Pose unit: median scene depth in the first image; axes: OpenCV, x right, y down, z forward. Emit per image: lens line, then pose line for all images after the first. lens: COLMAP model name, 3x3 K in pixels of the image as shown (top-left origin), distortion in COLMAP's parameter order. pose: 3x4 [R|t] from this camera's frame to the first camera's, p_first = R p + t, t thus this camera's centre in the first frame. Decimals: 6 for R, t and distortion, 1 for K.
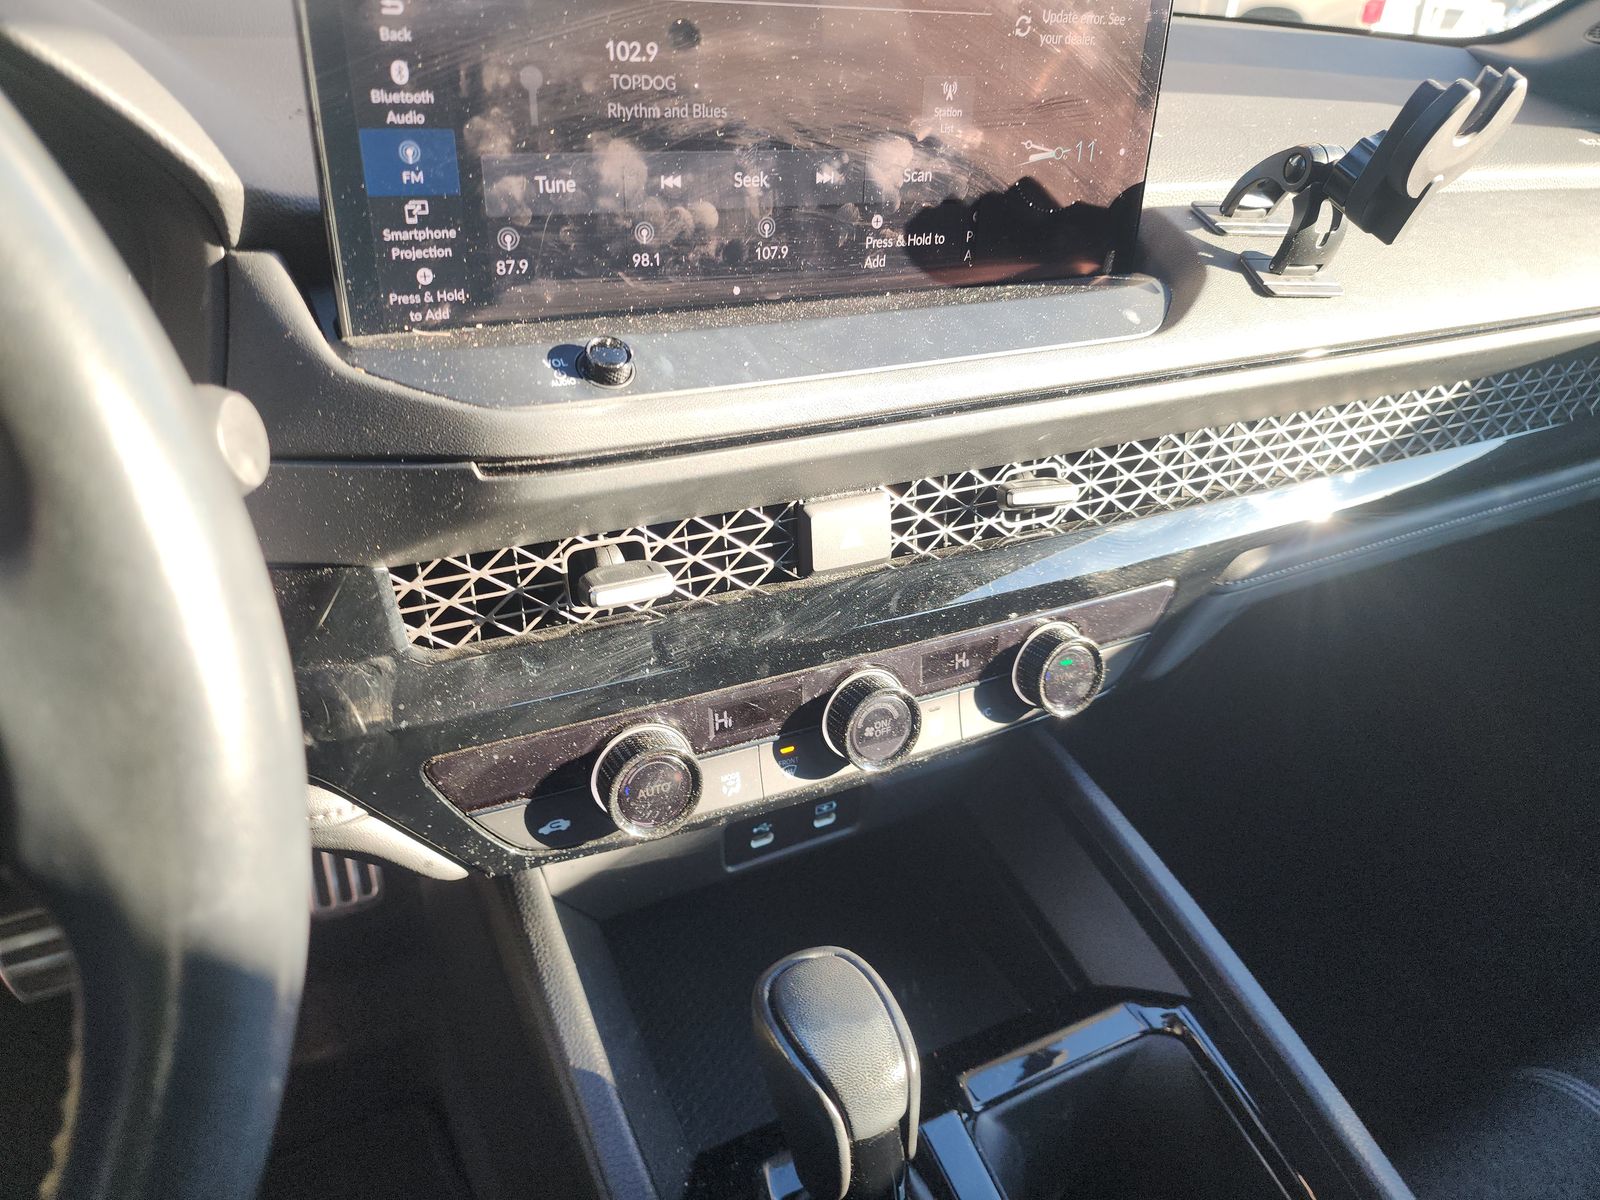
lens RADIAL K [[1084.5, 0, 792.3], [0, 1084.5, 589.7], [0, 0, 1]] dist [0.038003, -0.022539]
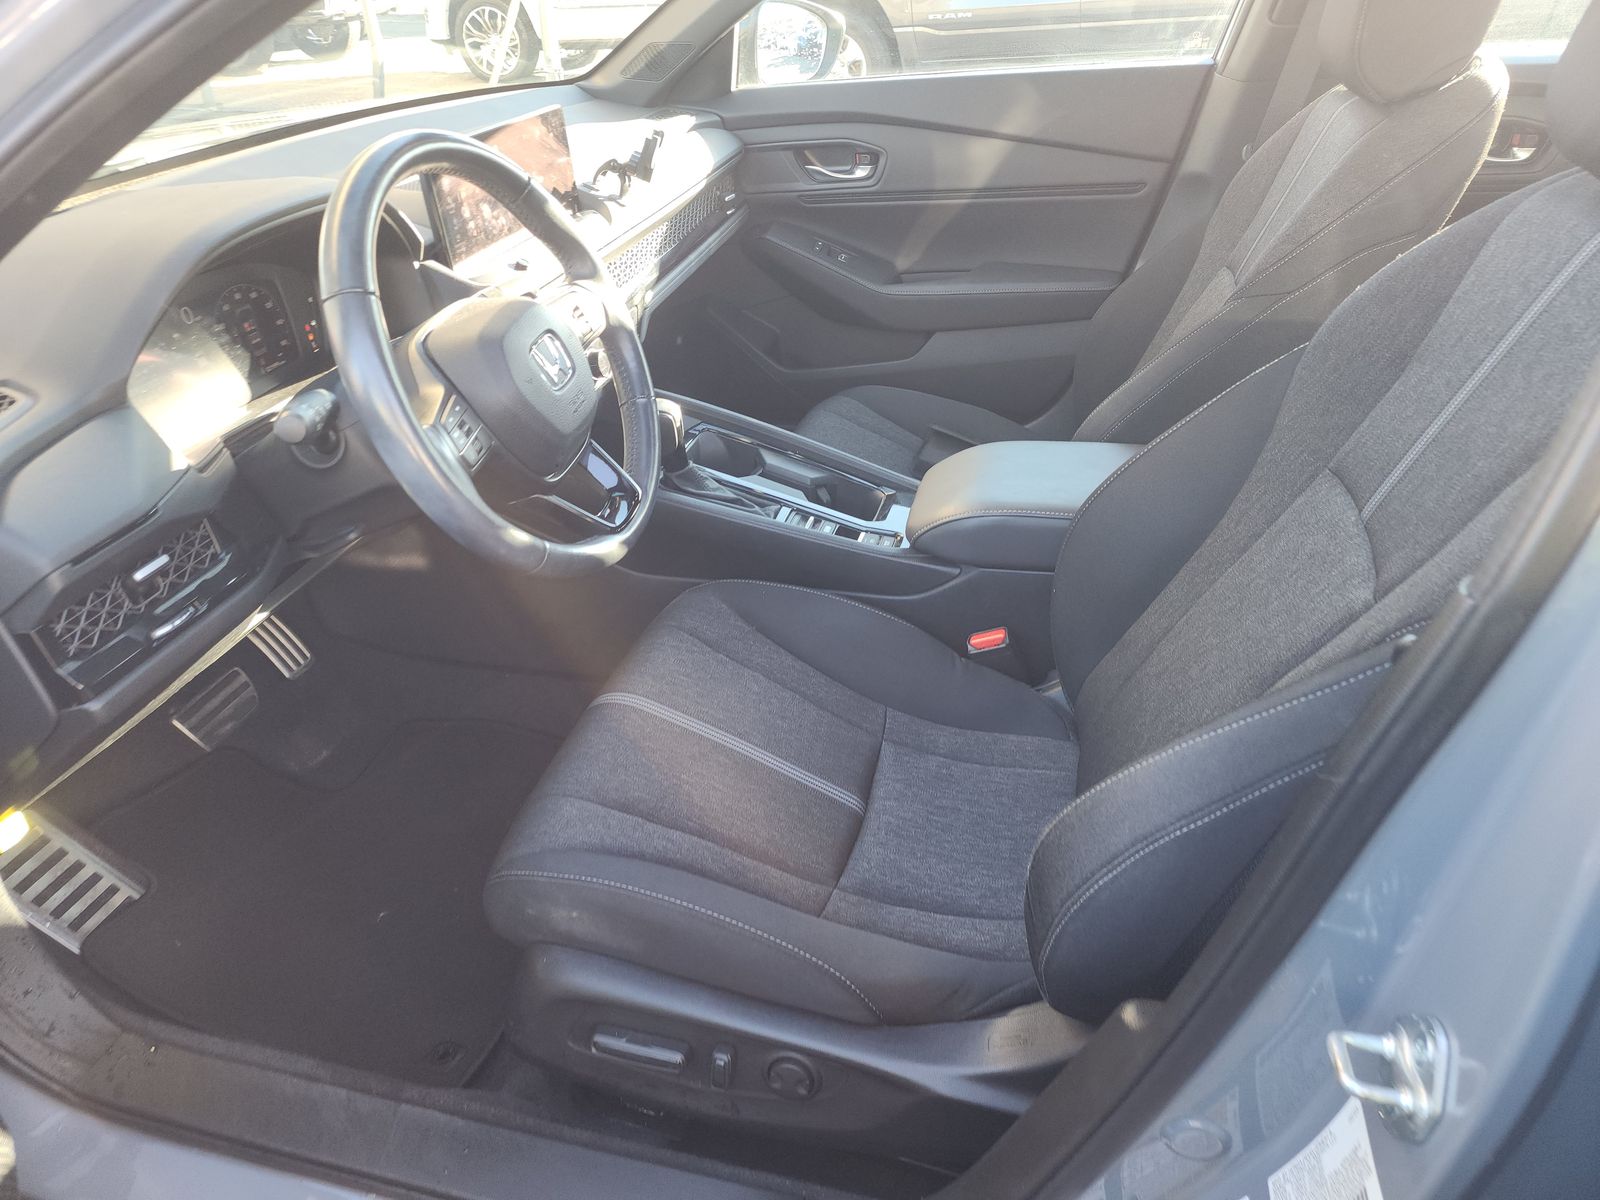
lens RADIAL K [[1084.5, 0, 794.3], [0, 1084.5, 594.9], [0, 0, 1]] dist [0.038003, -0.022539]
pose [[0.662024, -0.449933, 0.599404, -1.784598], [0.416239, 0.885801, 0.205188, 0.309105], [-0.623273, 0.113656, 0.773701, -1.763777]]
